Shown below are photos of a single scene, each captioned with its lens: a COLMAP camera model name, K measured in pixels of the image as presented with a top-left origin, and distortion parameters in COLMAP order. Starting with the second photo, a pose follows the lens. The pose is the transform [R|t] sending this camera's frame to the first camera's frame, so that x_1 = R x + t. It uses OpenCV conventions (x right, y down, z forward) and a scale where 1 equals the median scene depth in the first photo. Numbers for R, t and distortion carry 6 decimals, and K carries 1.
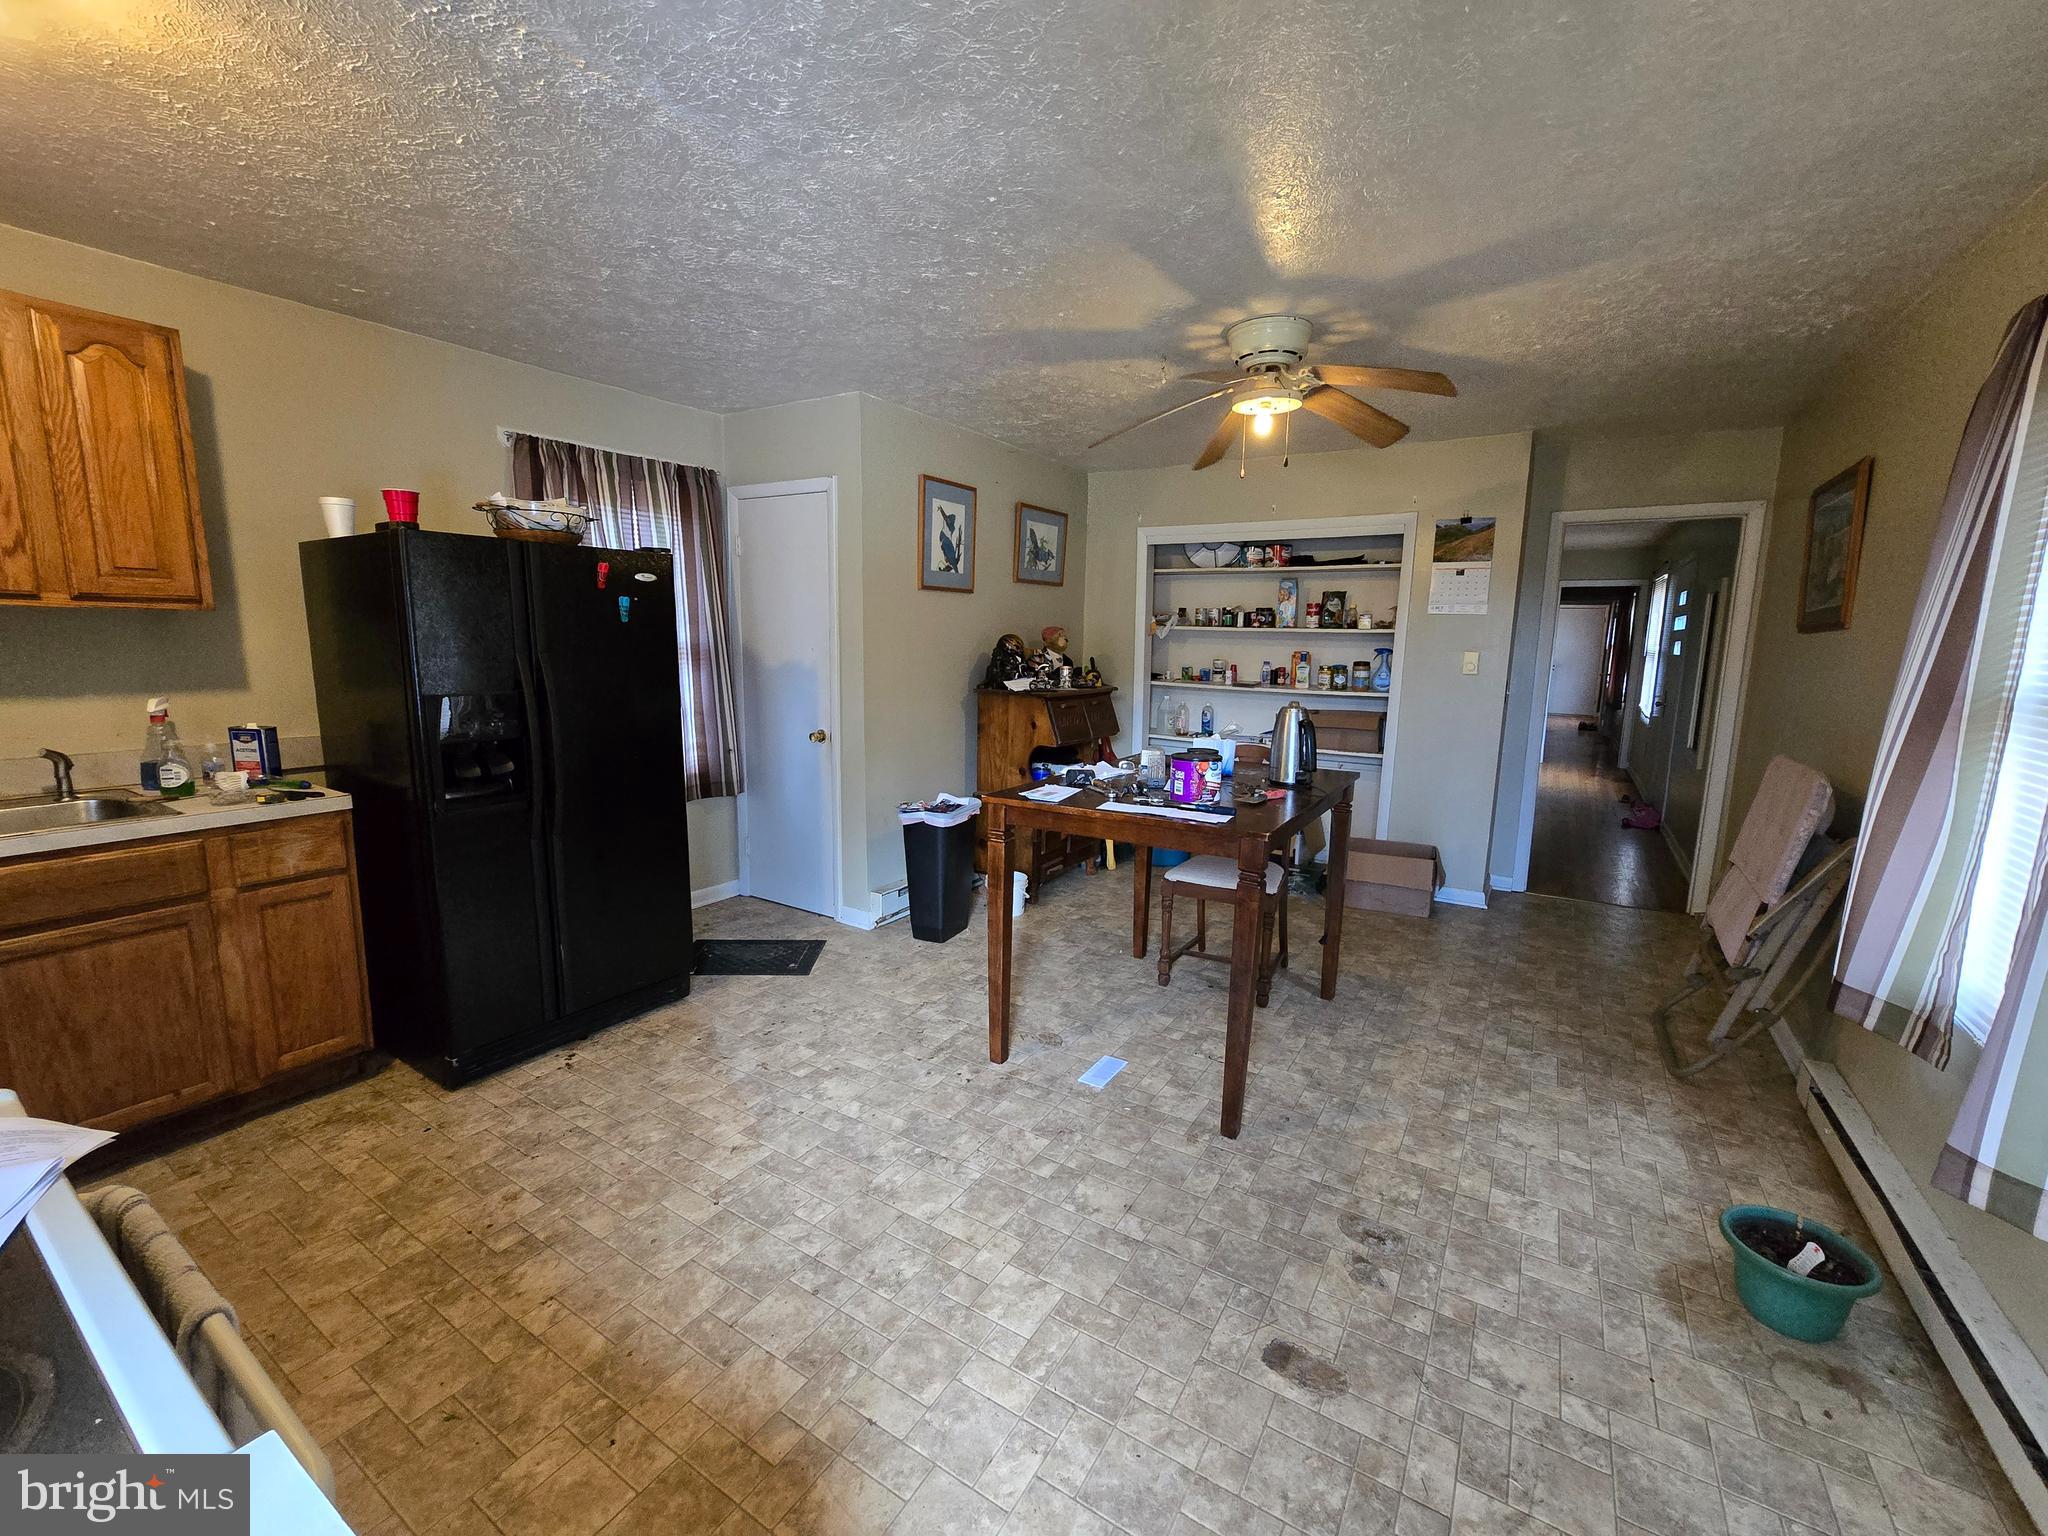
lens RADIAL K [[830.1, 0, 1027.9], [0, 830.1, 763.5], [0, 0, 1]] dist [-0.007972, 0.001469]
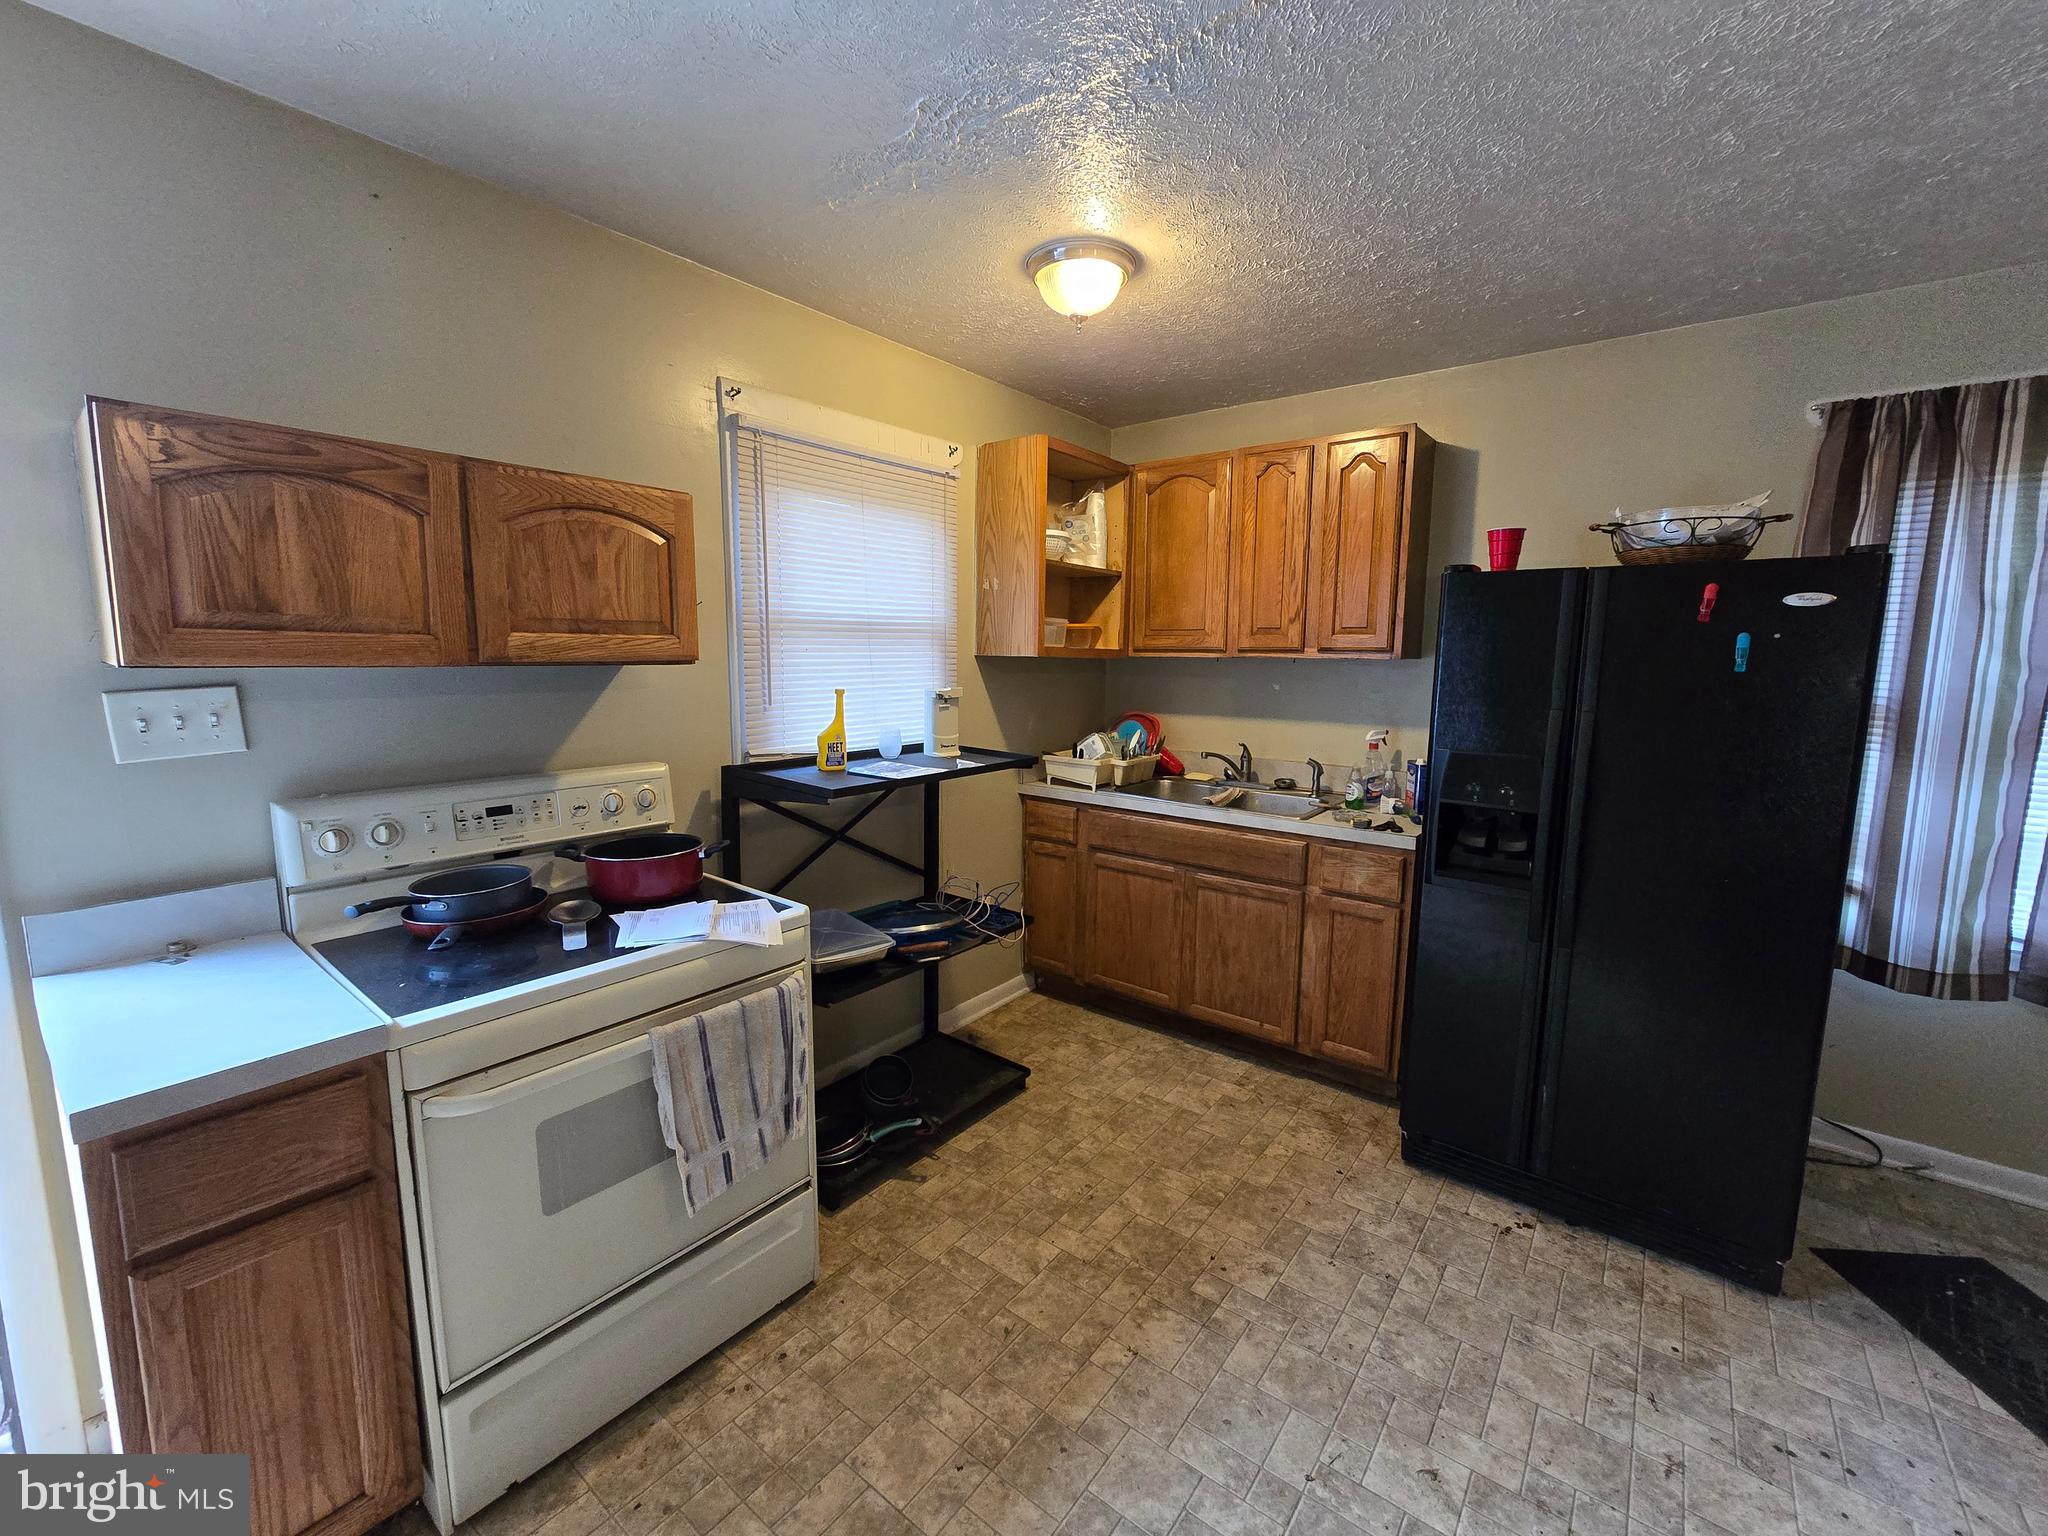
lens RADIAL K [[830.1, 0, 1027.9], [0, 830.1, 766.2], [0, 0, 1]] dist [-0.007972, 0.001469]
pose [[-0.091562, 0.119518, -0.988601, 0.241598], [-0.169736, 0.976370, 0.133760, -0.108029], [0.981227, 0.180049, -0.069112, 0.608242]]
